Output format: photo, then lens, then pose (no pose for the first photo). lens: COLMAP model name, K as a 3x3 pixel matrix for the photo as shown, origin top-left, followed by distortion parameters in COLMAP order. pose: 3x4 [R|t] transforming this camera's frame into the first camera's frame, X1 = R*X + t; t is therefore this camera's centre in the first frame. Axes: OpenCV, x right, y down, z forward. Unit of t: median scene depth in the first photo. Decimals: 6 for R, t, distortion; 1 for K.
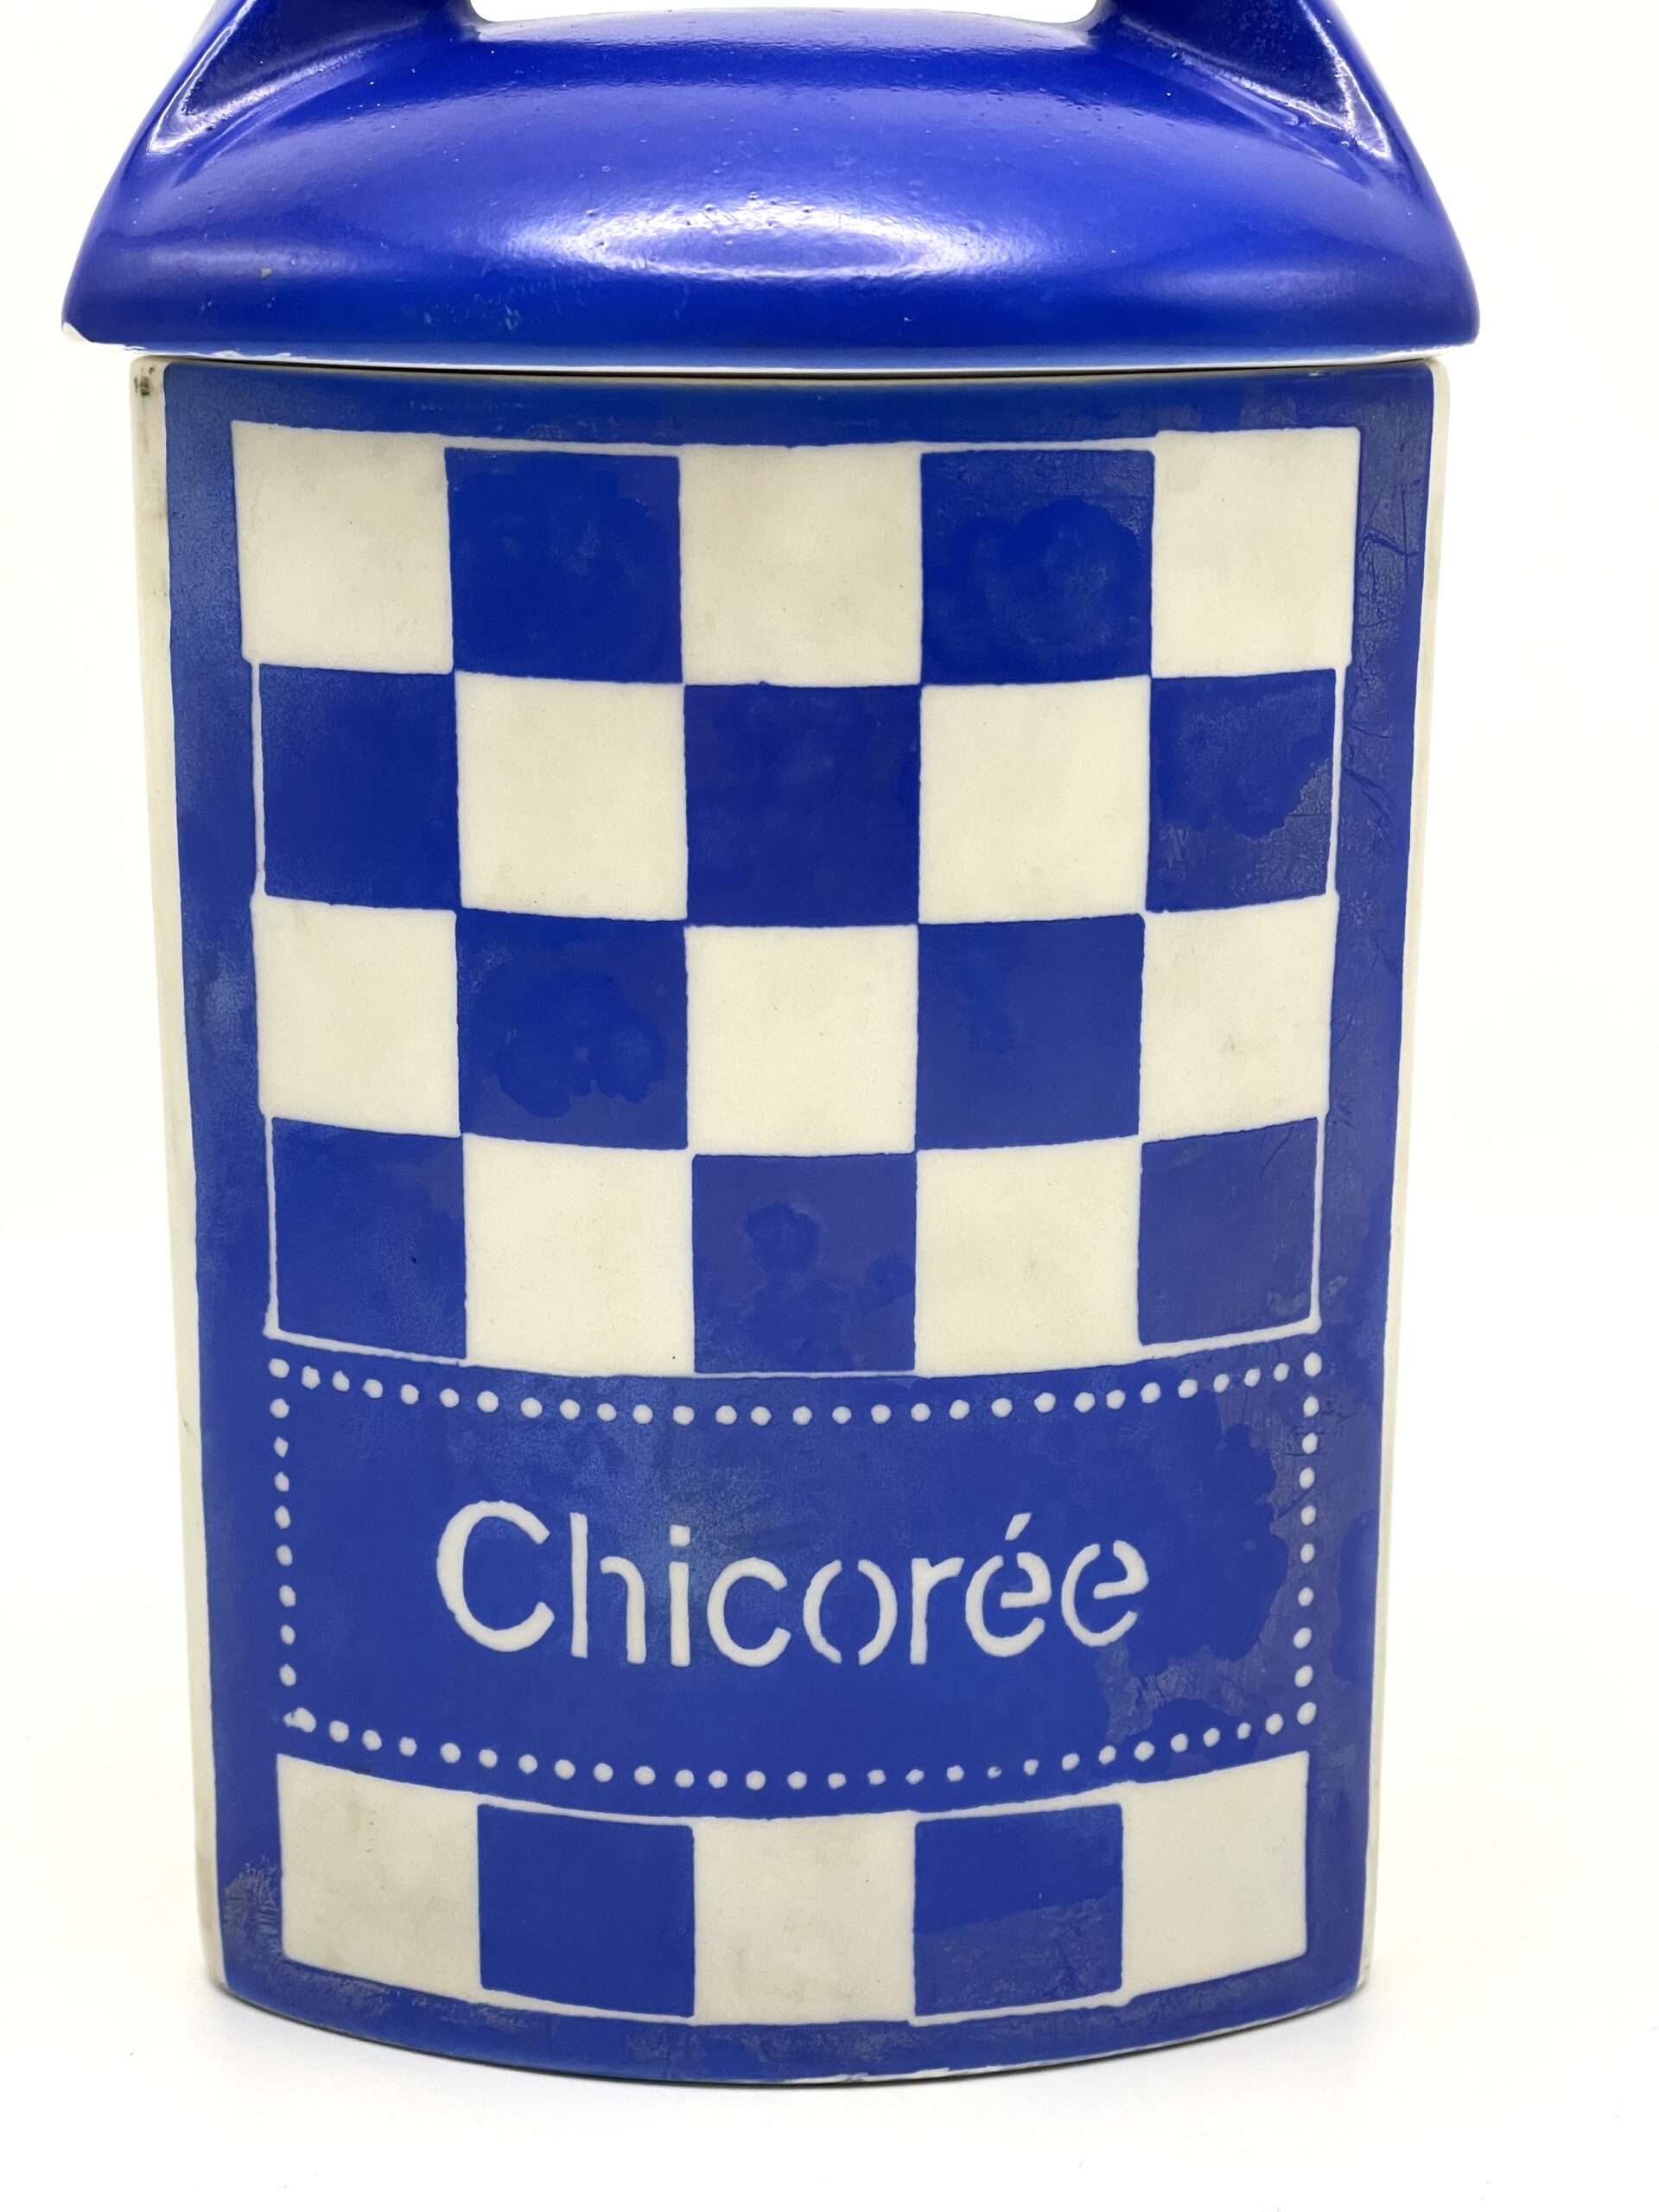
lens RADIAL K [[4028.0, 0, 887.9], [0, 4028.0, 1109.9], [0, 0, 1]] dist [0.024566, 1.337855]
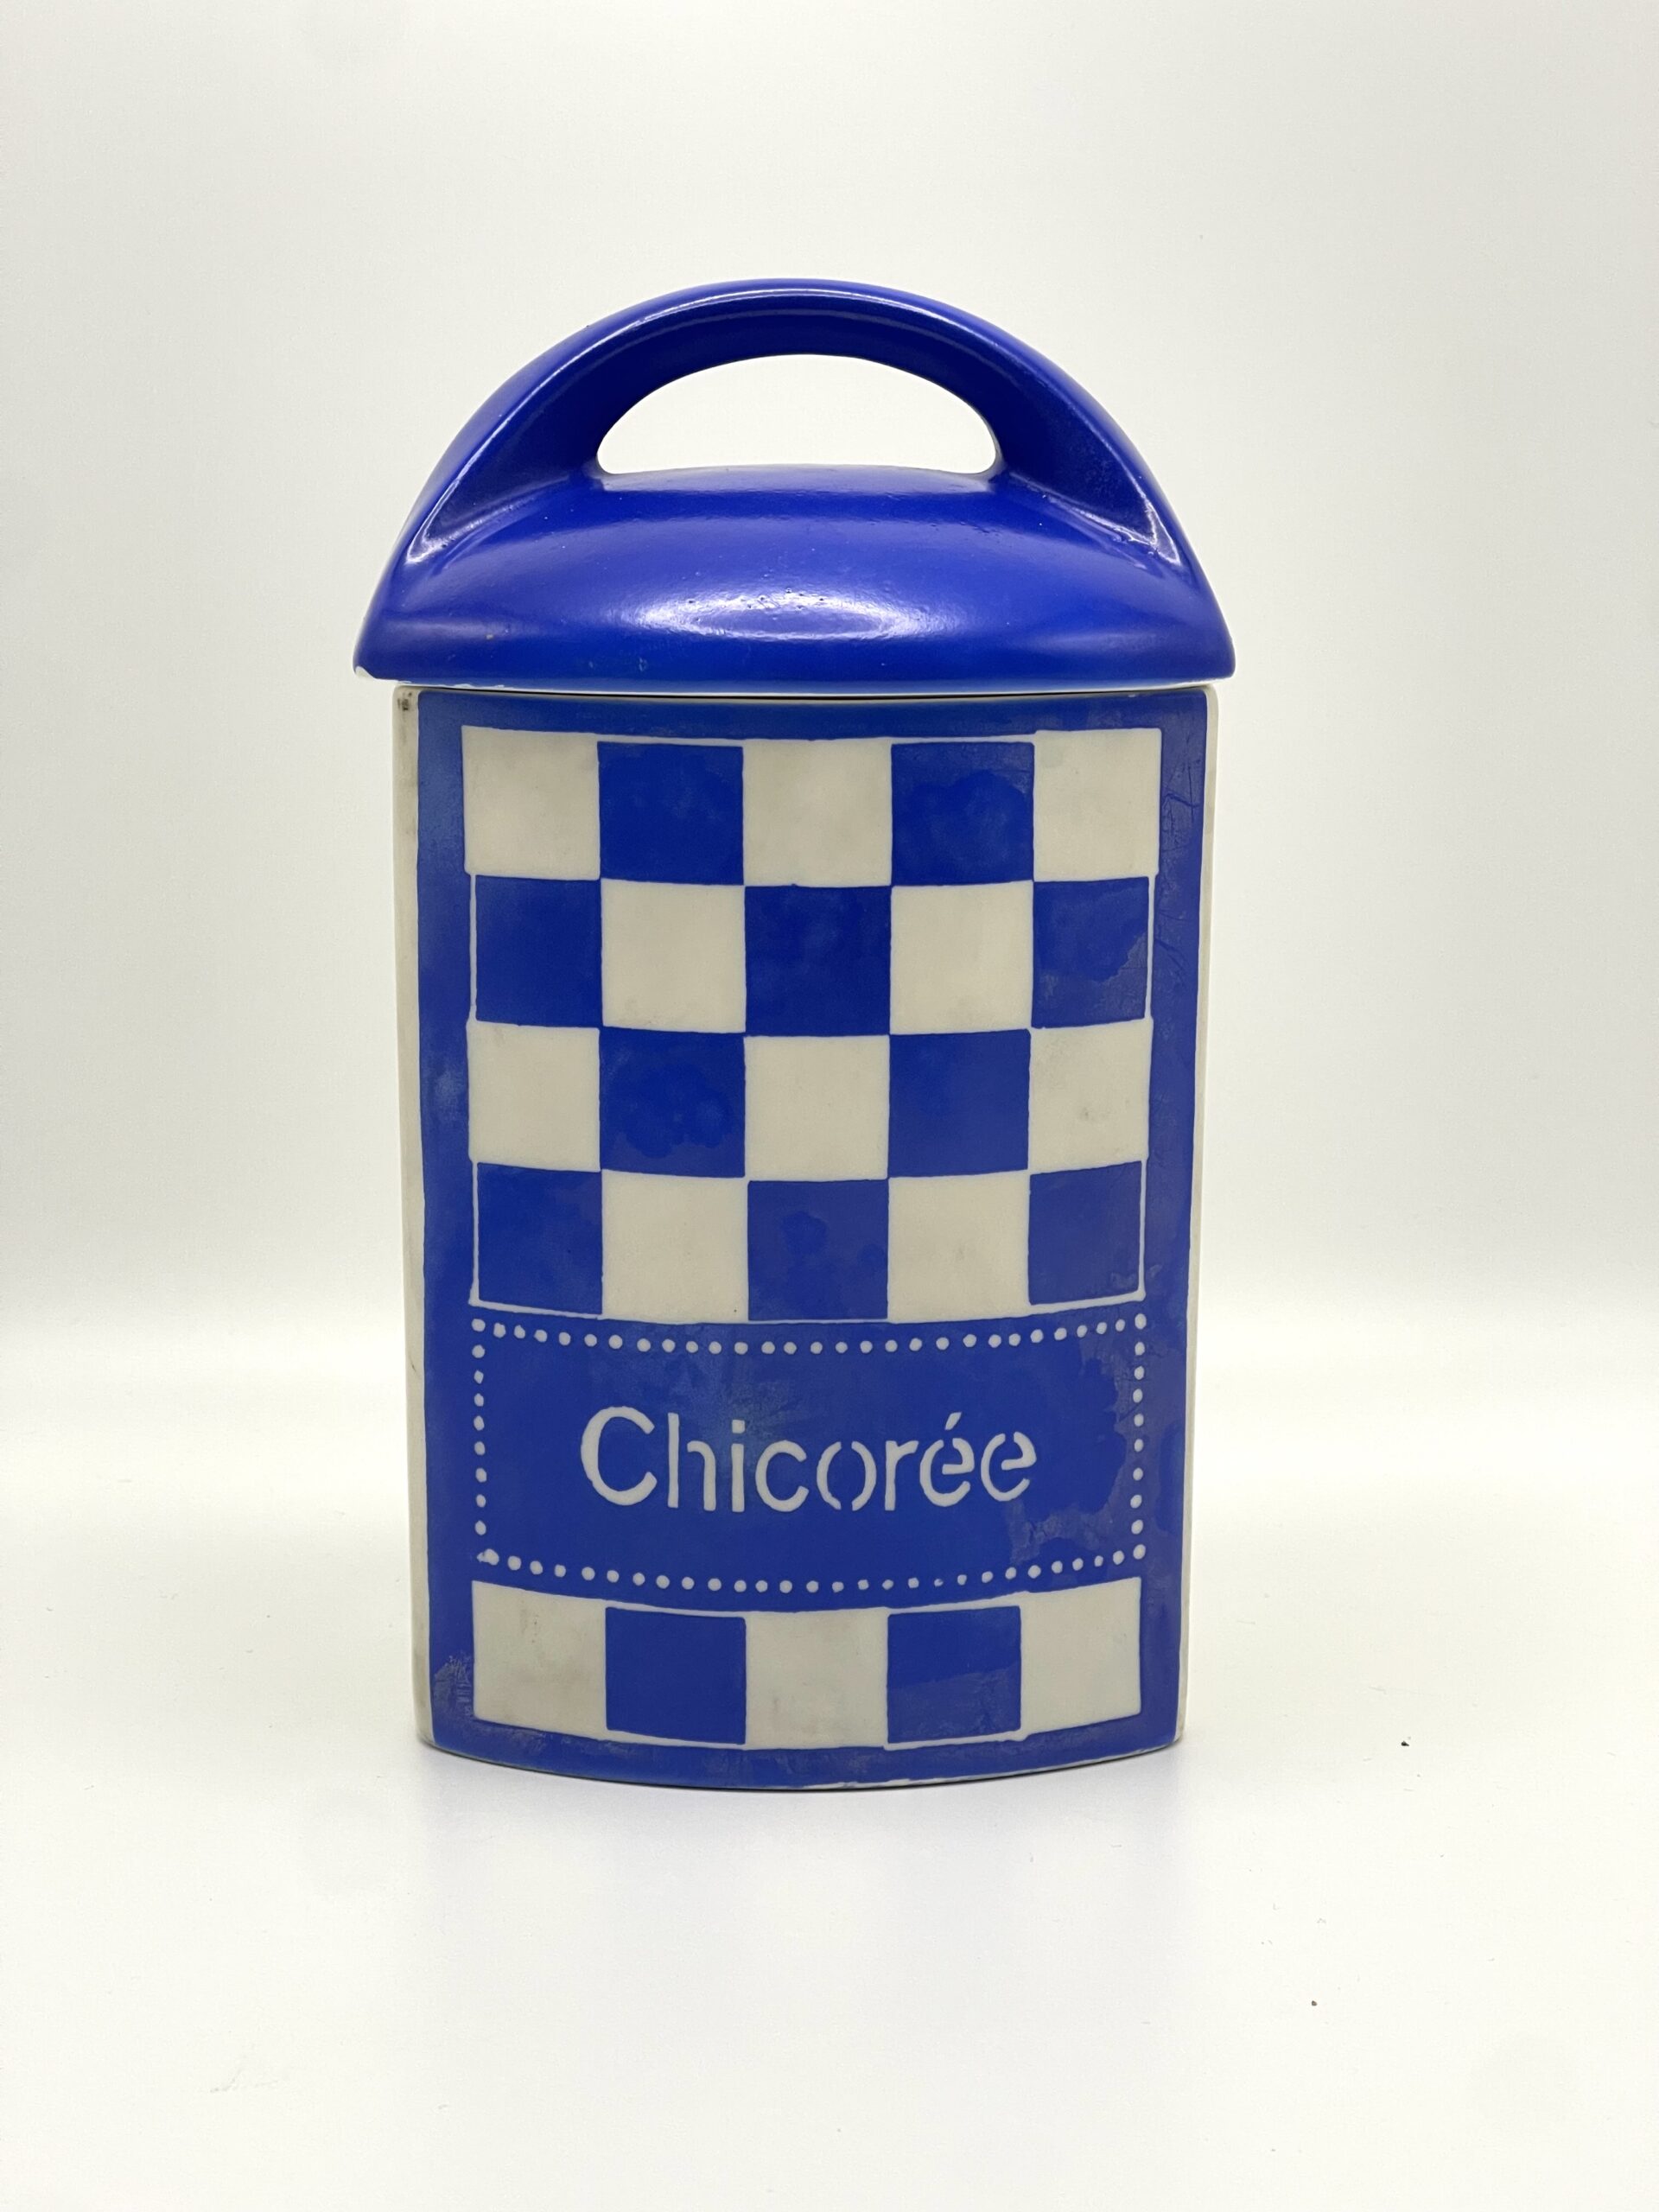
lens RADIAL K [[4028.0, 0, 887.9], [0, 4028.0, 1109.9], [0, 0, 1]] dist [0.024566, 1.337855]
pose [[0.999634, -0.003528, 0.026806, -0.034715], [0.005227, 0.997963, -0.063577, 0.082050], [-0.026527, 0.063694, 0.997617, -0.572097]]
